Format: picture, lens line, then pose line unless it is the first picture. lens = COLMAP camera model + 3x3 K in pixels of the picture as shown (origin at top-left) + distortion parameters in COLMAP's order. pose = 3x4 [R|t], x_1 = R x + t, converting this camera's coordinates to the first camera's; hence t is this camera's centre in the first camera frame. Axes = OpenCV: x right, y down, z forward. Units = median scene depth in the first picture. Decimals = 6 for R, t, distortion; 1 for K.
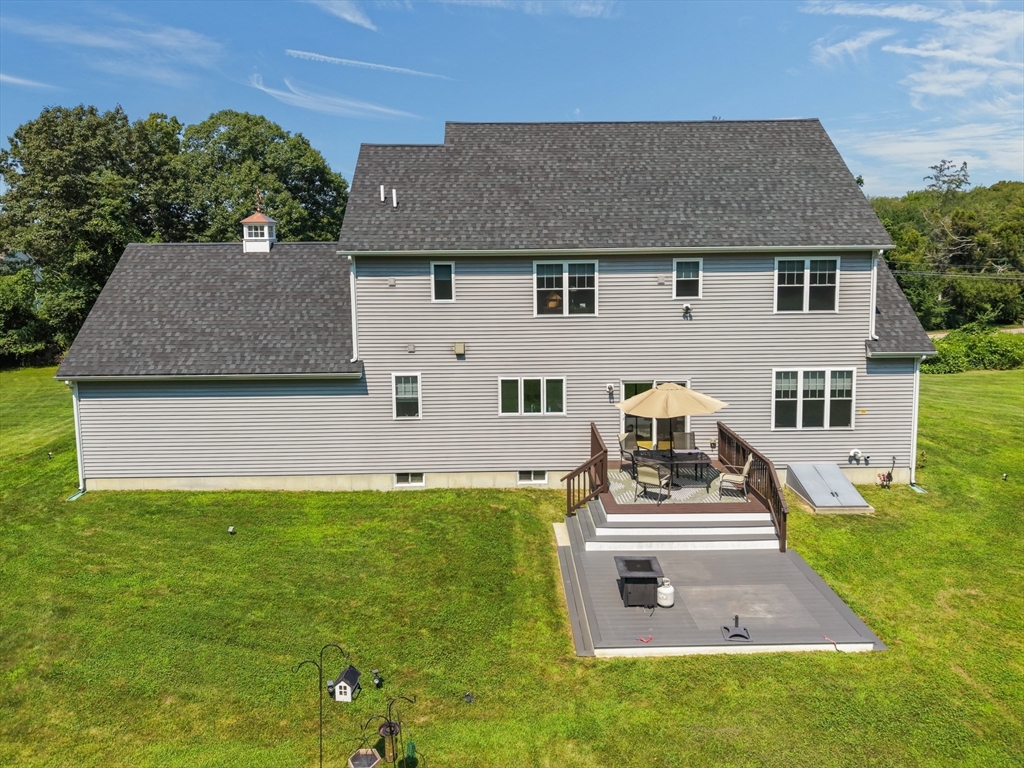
lens RADIAL K [[693.9, 0, 505.5], [0, 693.9, 321.4], [0, 0, 1]] dist [0.020162, -0.021935]
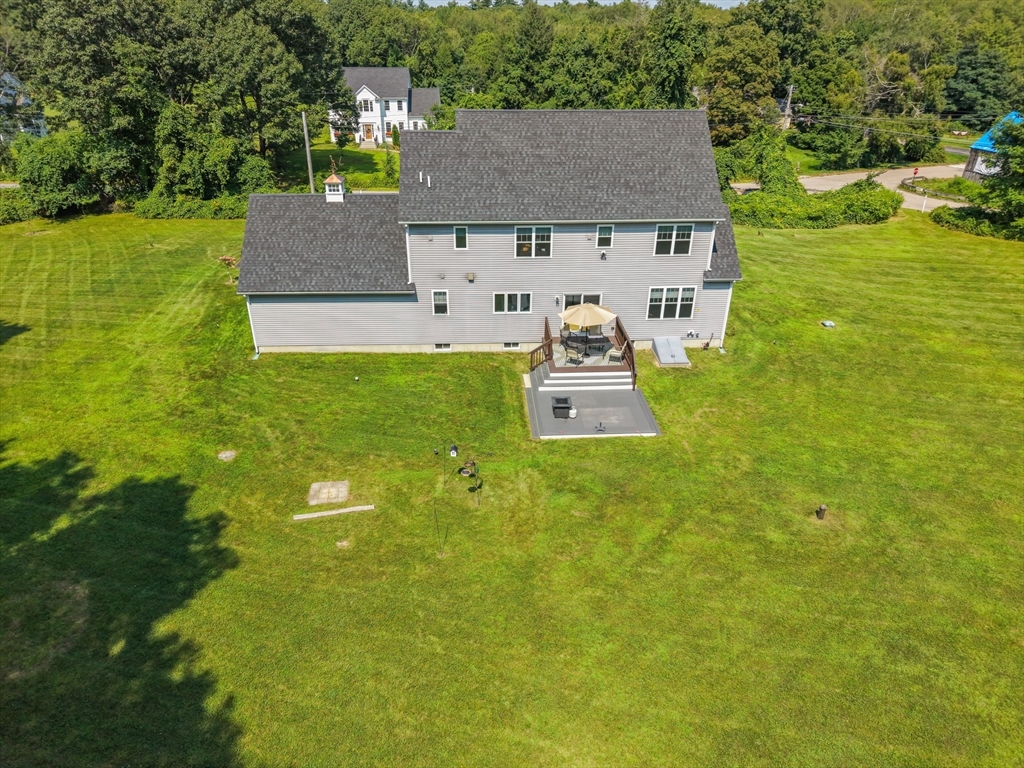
lens RADIAL K [[693.9, 0, 491.4], [0, 693.9, 398.8], [0, 0, 1]] dist [0.020162, -0.021935]
pose [[0.999476, -0.007597, 0.031479, -0.071597], [-0.005976, 0.912126, 0.409866, -0.389356], [-0.031827, -0.409839, 0.911602, -0.698290]]
